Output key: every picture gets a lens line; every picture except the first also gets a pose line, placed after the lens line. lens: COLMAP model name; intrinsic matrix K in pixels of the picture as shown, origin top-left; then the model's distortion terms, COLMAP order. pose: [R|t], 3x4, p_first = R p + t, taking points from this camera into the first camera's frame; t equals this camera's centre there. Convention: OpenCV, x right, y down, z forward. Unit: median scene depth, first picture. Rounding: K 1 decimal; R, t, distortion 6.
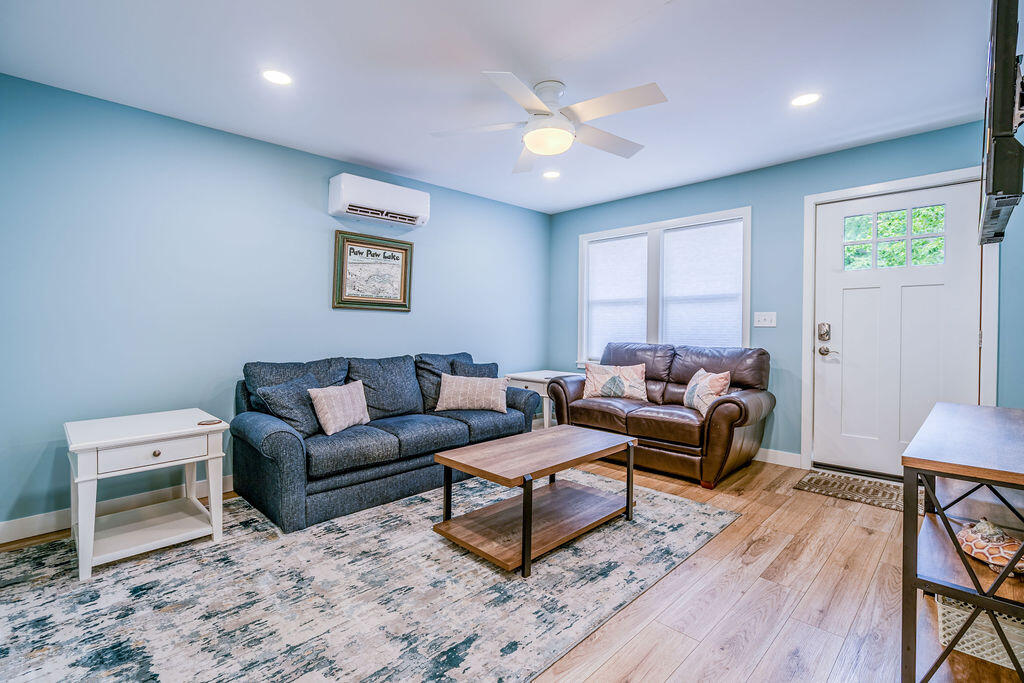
lens RADIAL K [[462.5, 0, 509.1], [0, 462.5, 337.1], [0, 0, 1]] dist [-0.001289, -0.000136]
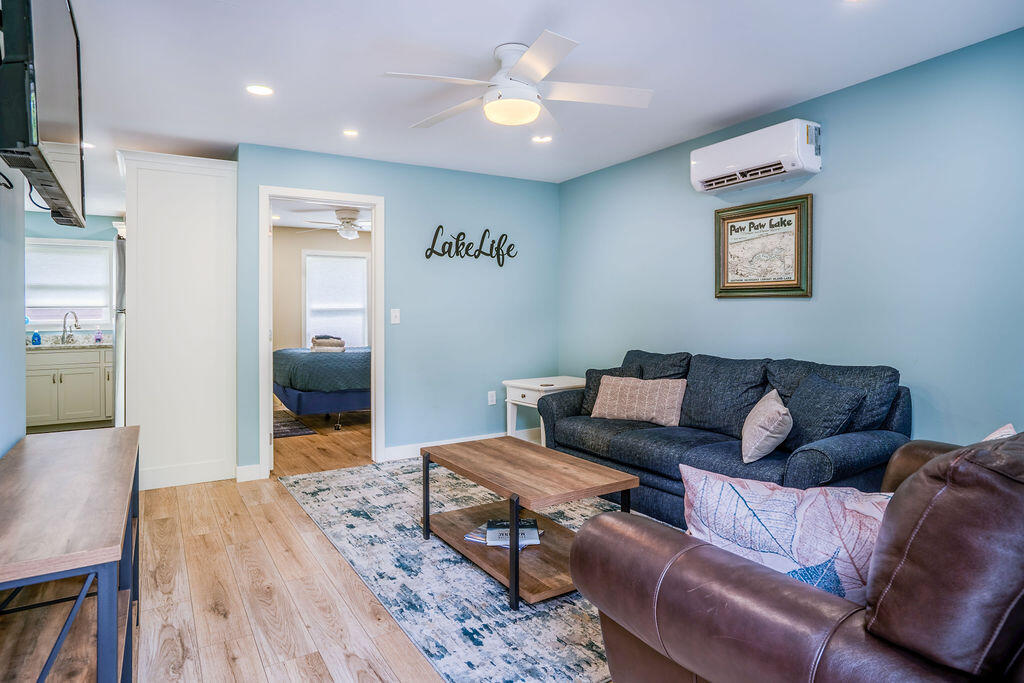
lens RADIAL K [[584.4, 0, 504.4], [0, 584.4, 311.9], [0, 0, 1]] dist [-0.000070, 0.008495]
pose [[-0.227392, -0.003405, -0.973797, 0.783773], [-0.008498, 0.999963, -0.001512, -0.030195], [0.973766, 0.007932, -0.227412, 0.833452]]
